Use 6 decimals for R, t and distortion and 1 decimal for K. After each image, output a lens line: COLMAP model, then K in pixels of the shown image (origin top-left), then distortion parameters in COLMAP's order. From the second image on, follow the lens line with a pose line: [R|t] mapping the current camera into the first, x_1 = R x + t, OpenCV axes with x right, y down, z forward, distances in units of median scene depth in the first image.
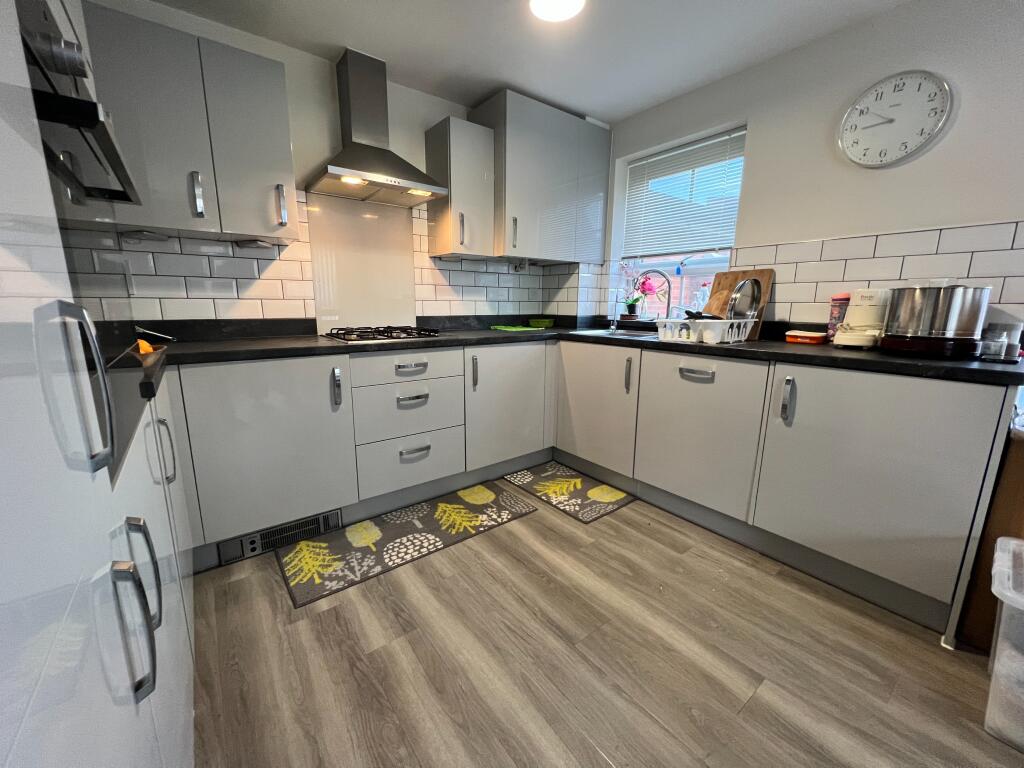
lens RADIAL K [[410.1, 0, 509.8], [0, 410.1, 383.7], [0, 0, 1]] dist [0.000170, 0.000124]
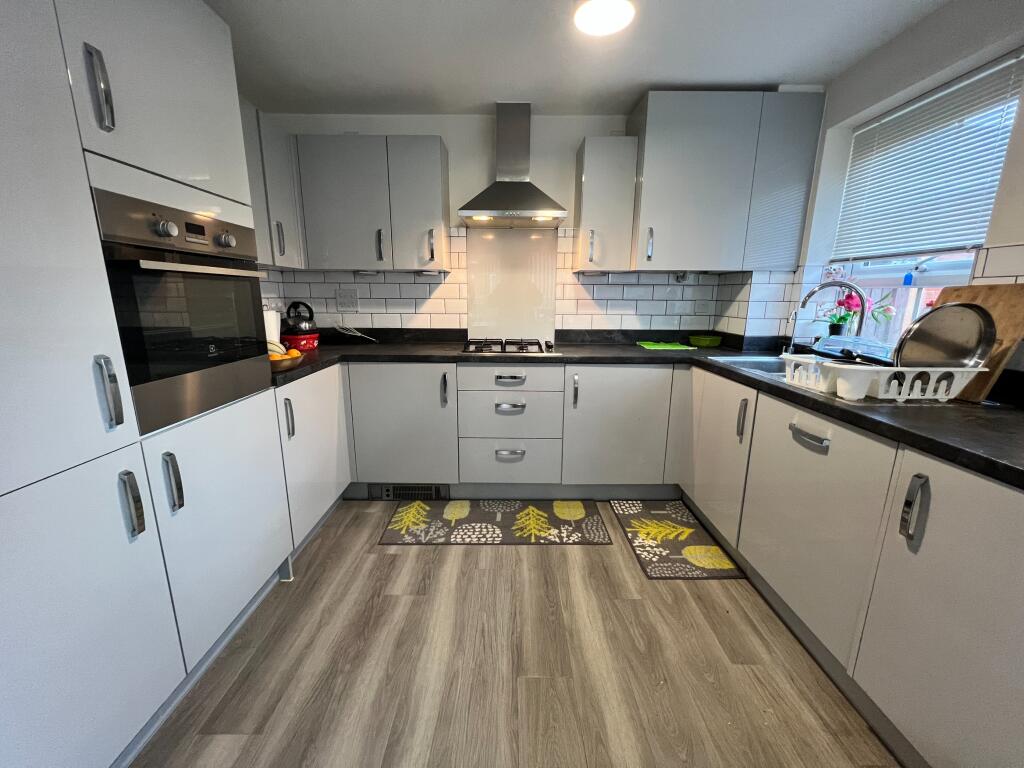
lens RADIAL K [[410.1, 0, 509.4], [0, 410.1, 383.2], [0, 0, 1]] dist [0.000170, 0.000124]
pose [[0.791290, 0.127898, -0.597916, 0.414140], [-0.119825, 0.991354, 0.053479, -0.084534], [0.599586, 0.029328, 0.799773, 0.099333]]
